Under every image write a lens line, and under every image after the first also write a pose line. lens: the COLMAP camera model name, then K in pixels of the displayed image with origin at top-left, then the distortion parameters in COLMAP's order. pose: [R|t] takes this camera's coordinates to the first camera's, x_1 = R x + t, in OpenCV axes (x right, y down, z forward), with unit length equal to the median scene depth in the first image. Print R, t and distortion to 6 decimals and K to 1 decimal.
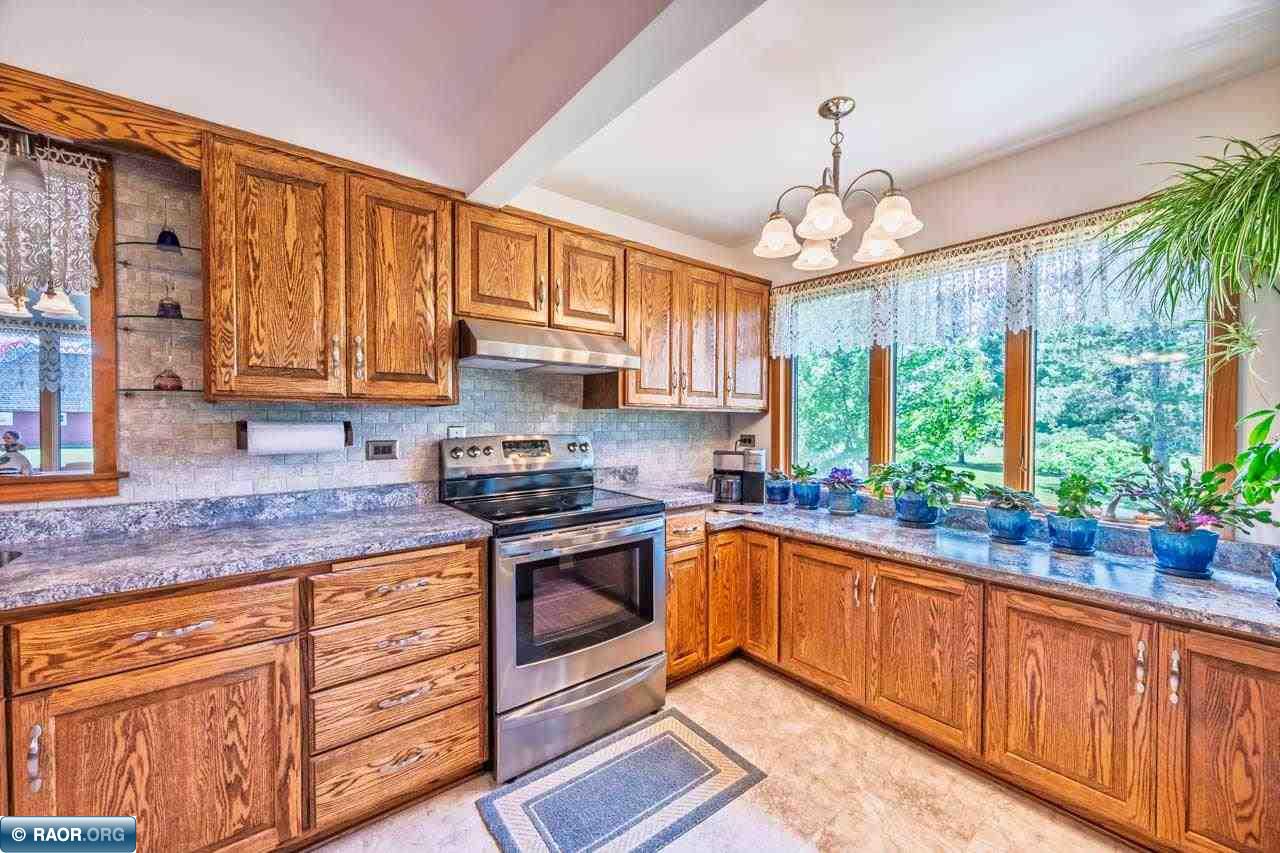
lens RADIAL K [[496.6, 0, 642.7], [0, 496.6, 425.7], [0, 0, 1]] dist [-0.005728, 0.001539]
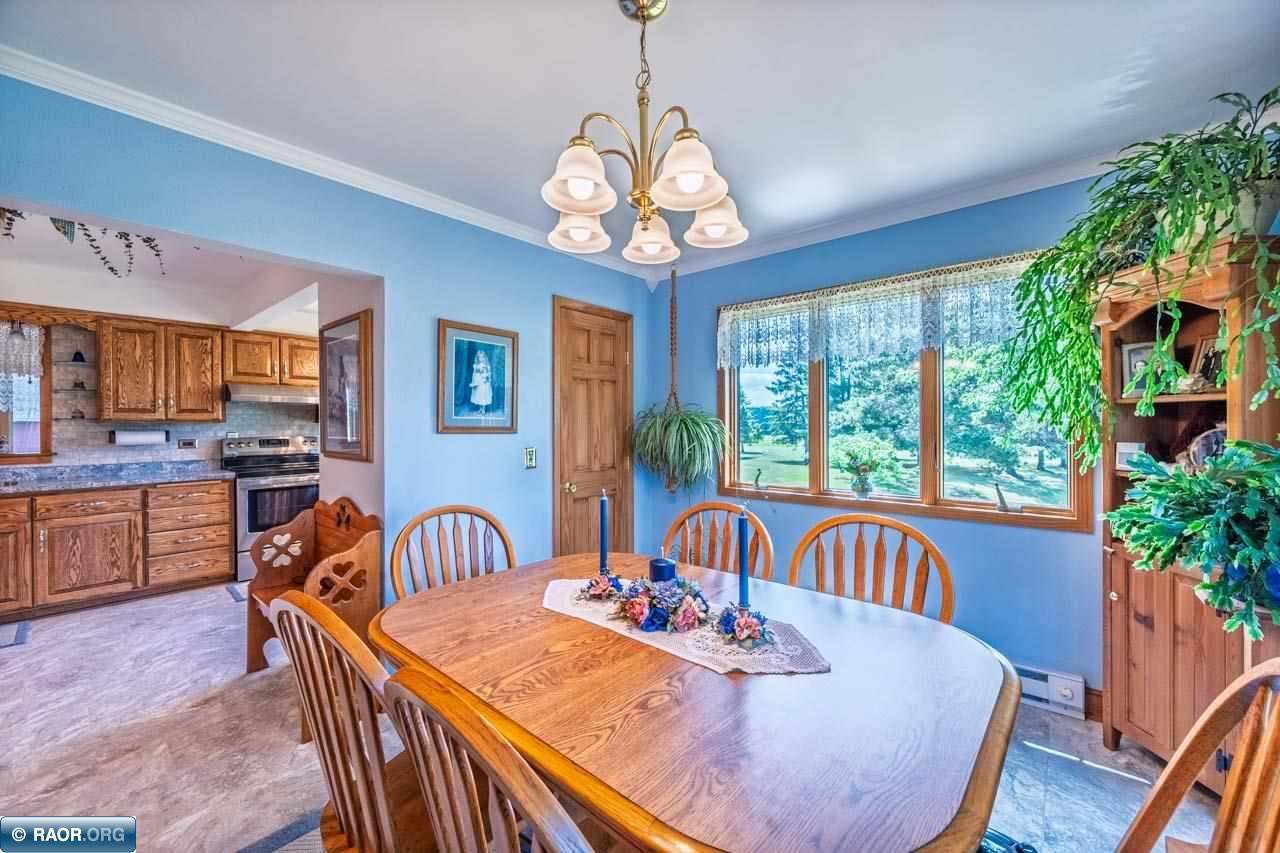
lens RADIAL K [[496.6, 0, 639.8], [0, 496.6, 425.4], [0, 0, 1]] dist [-0.005728, 0.001539]
pose [[0.982171, -0.005978, 0.187895, 1.148500], [0.008192, 0.999906, -0.011013, 0.011355], [-0.187811, 0.012356, 0.982127, -1.690616]]
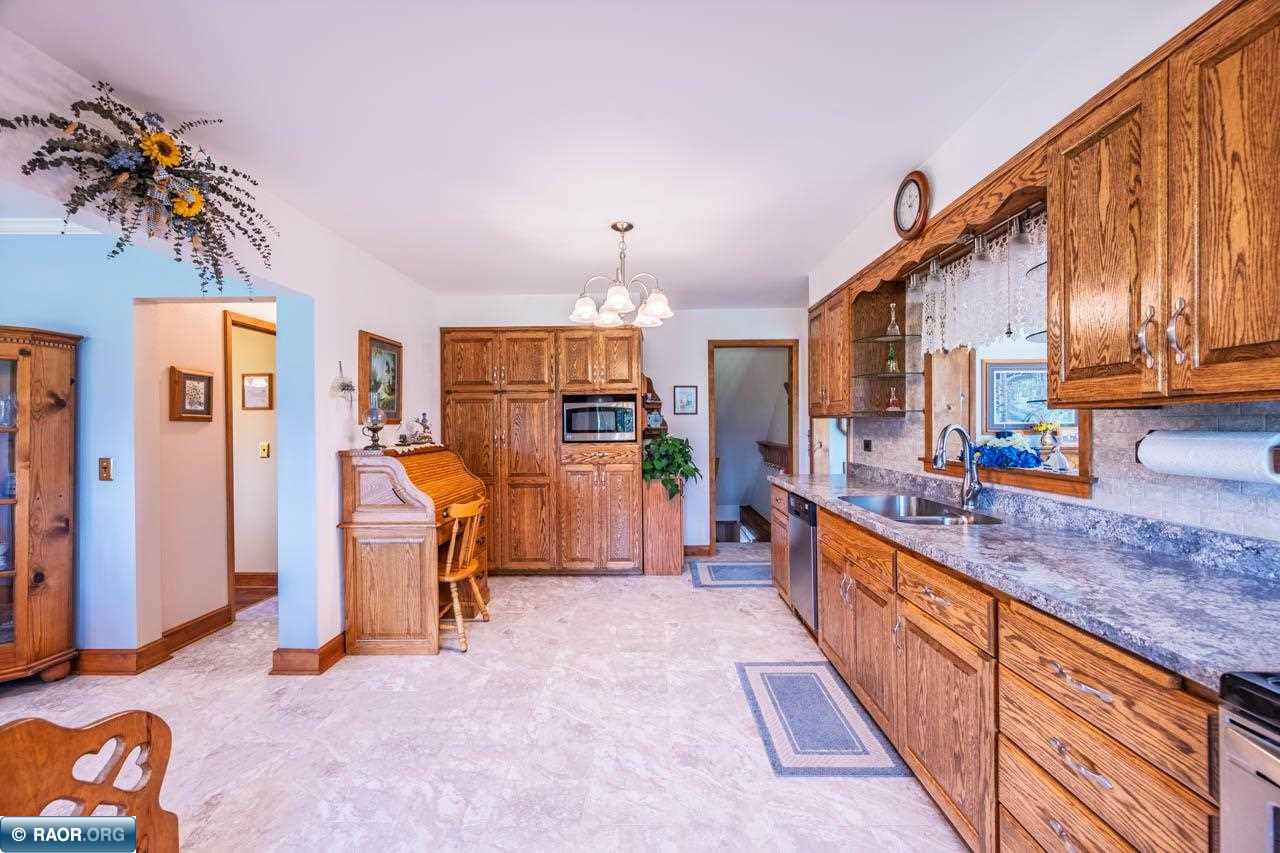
lens RADIAL K [[496.6, 0, 640.2], [0, 496.6, 425.6], [0, 0, 1]] dist [-0.005728, 0.001539]
pose [[-0.638142, 0.002543, -0.769915, 0.357257], [-0.004194, 0.999968, 0.006779, -0.018892], [0.769907, 0.007555, -0.638111, 0.856878]]
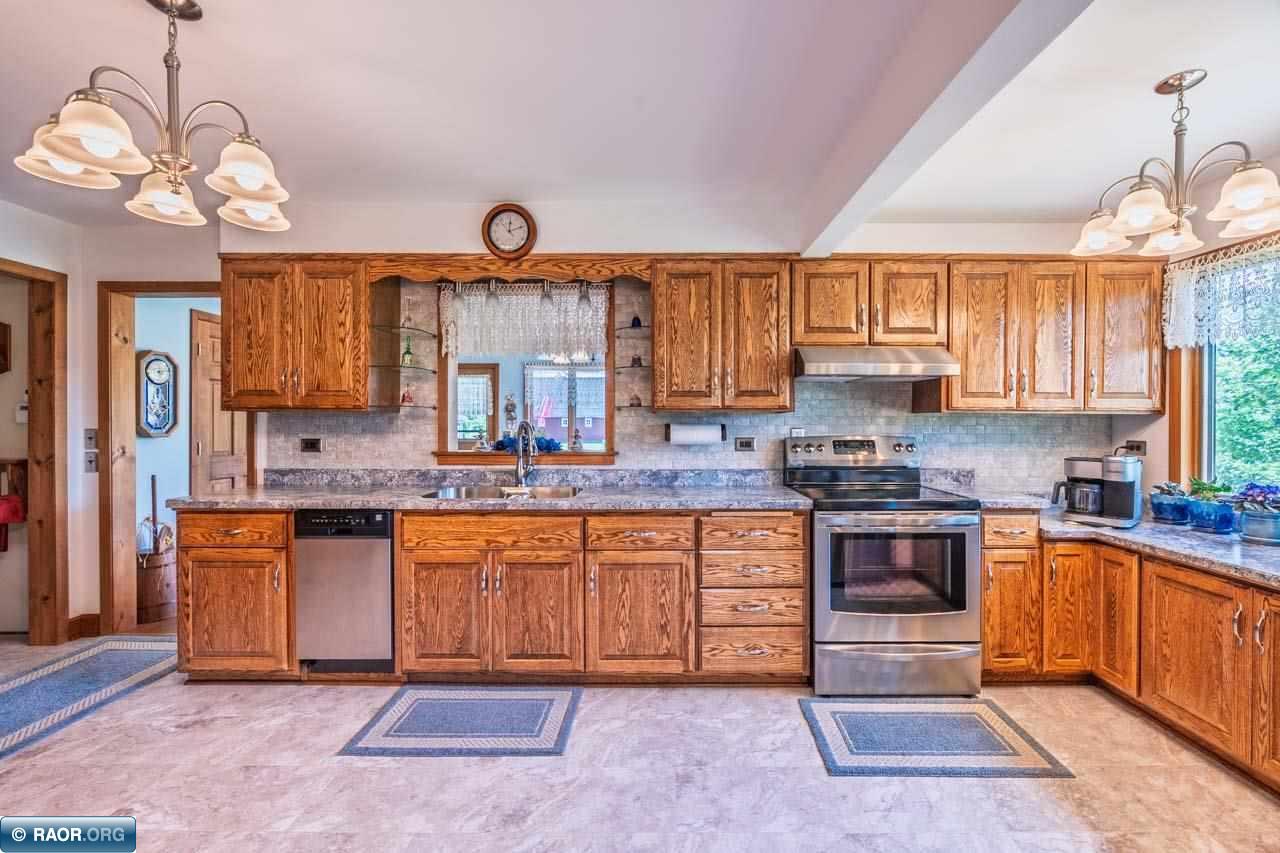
lens RADIAL K [[496.6, 0, 667.0], [0, 496.6, 430.8], [0, 0, 1]] dist [-0.005728, 0.001539]
pose [[0.782498, 0.009026, -0.622588, 0.220532], [-0.007241, 0.999959, 0.005396, 0.004731], [0.622611, 0.000286, 0.782532, -0.298209]]
